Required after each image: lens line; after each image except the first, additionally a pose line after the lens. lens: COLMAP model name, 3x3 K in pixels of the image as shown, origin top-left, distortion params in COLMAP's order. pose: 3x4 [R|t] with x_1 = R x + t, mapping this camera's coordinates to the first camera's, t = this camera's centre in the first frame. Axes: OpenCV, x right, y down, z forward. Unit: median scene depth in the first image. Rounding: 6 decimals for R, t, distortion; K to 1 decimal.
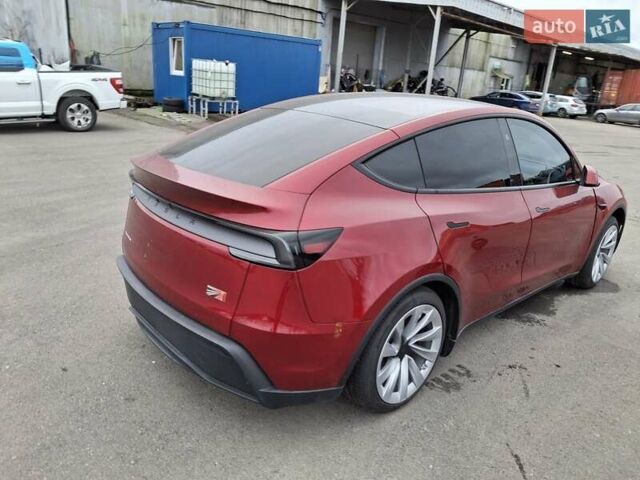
lens RADIAL K [[478.3, 0, 316.4], [0, 478.3, 245.9], [0, 0, 1]] dist [0.015356, -0.037494]
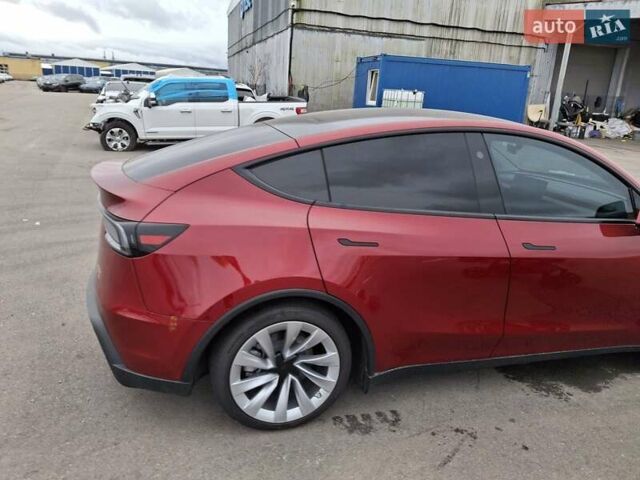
lens RADIAL K [[478.3, 0, 314.9], [0, 478.3, 240.2], [0, 0, 1]] dist [0.015356, -0.037494]
pose [[0.888776, 0.109040, -0.445182, 0.154771], [-0.140946, 0.989245, -0.039090, -0.000971], [0.436132, 0.097489, 0.894587, 0.038305]]
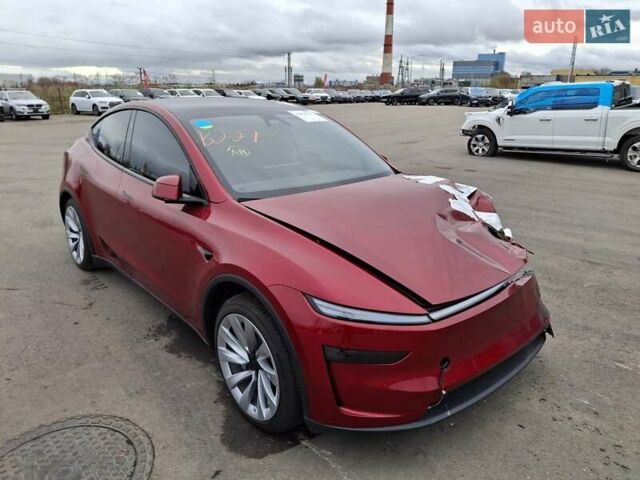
lens RADIAL K [[478.3, 0, 313.7], [0, 478.3, 235.9], [0, 0, 1]] dist [0.015356, -0.037494]
pose [[-0.026270, 0.215080, -0.976243, 0.470210], [-0.338479, 0.916982, 0.211132, -0.111351], [0.940607, 0.335984, 0.048711, 0.425058]]
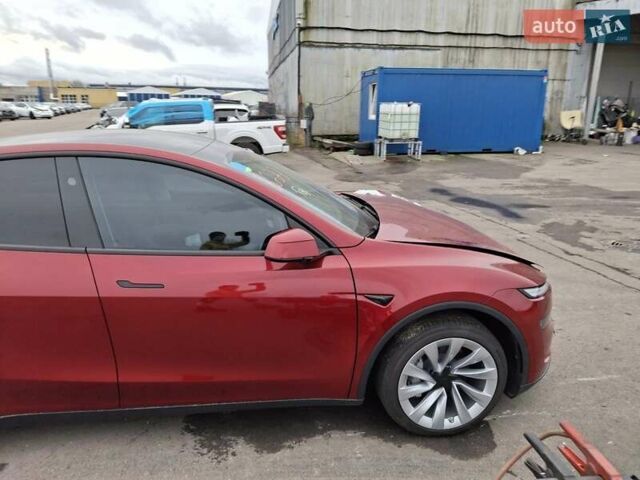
lens RADIAL K [[478.3, 0, 318.7], [0, 478.3, 242.9], [0, 0, 1]] dist [0.015356, -0.037494]
pose [[0.817837, 0.091470, -0.568133, 0.336058], [-0.141975, 0.988839, -0.045170, -0.044216], [0.557661, 0.117602, 0.821696, 0.176880]]
